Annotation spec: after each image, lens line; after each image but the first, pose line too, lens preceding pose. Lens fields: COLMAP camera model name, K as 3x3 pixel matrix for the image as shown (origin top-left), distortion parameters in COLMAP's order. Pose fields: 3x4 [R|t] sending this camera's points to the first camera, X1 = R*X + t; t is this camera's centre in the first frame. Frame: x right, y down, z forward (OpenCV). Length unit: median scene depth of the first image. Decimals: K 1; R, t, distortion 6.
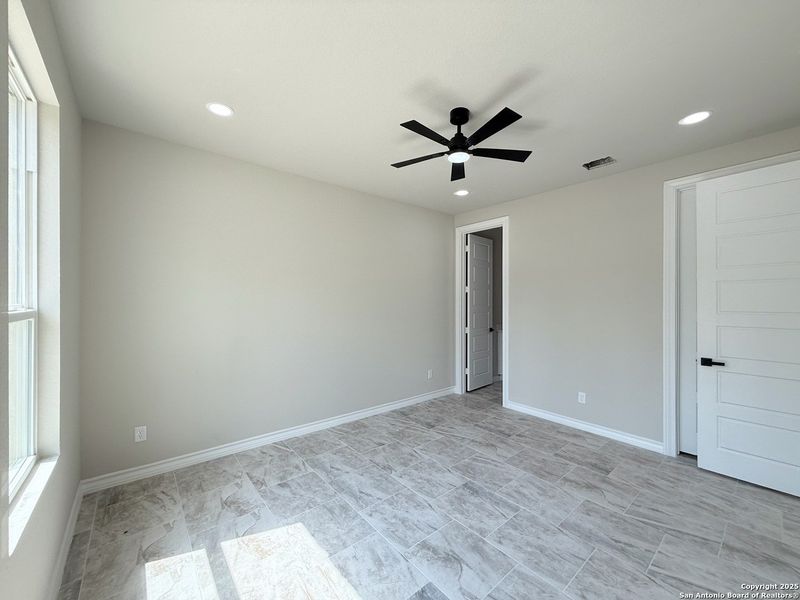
lens RADIAL K [[312.1, 0, 397.2], [0, 312.1, 312.4], [0, 0, 1]] dist [-0.001648, -0.000295]
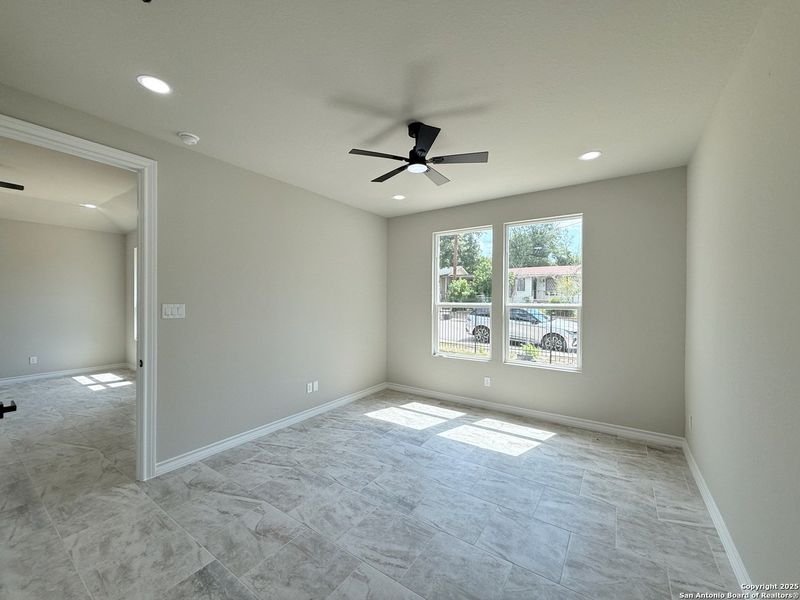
lens RADIAL K [[326.5, 0, 404.0], [0, 326.5, 301.6], [0, 0, 1]] dist [-0.000584, -0.000308]
pose [[-0.955669, -0.004483, -0.294410, 0.484746], [-0.015956, 0.999203, 0.036576, -0.064808], [0.294011, 0.039652, -0.954979, 1.738587]]
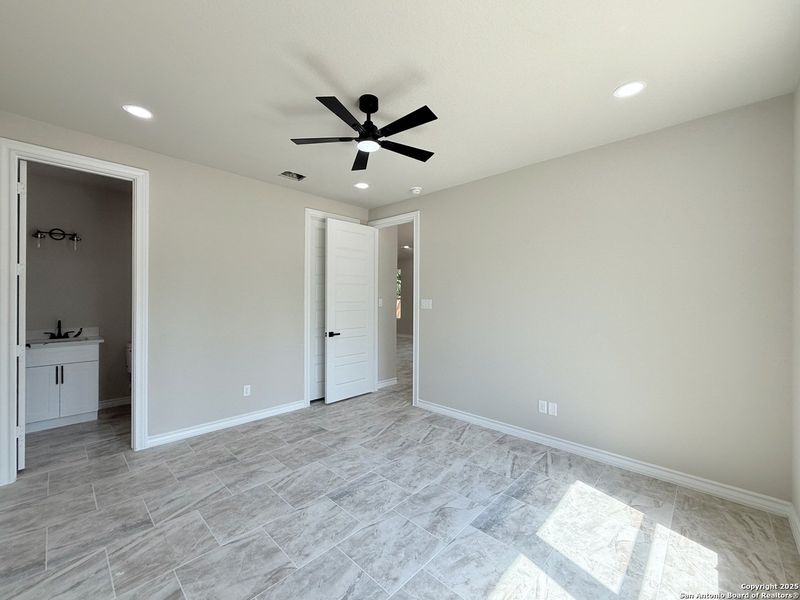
lens RADIAL K [[331.9, 0, 389.3], [0, 331.9, 295.6], [0, 0, 1]] dist [0.000213, -0.000200]
pose [[-0.101131, 0.003307, 0.994868, -0.706968], [0.026824, 0.999640, -0.000596, -0.028347], [-0.994511, 0.026626, -0.101183, 0.861935]]
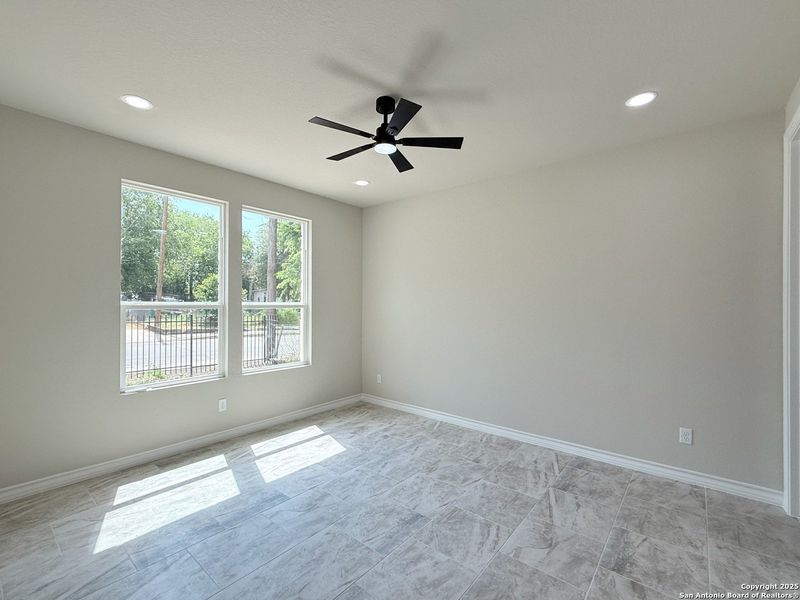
lens RADIAL K [[349.4, 0, 404.1], [0, 349.4, 301.4], [0, 0, 1]] dist [-0.001538, 0.000472]
pose [[0.209047, -0.007046, -0.977880, 1.068936], [-0.036704, 0.999213, -0.015046, -0.013299], [0.977217, 0.039038, 0.208623, 0.689476]]
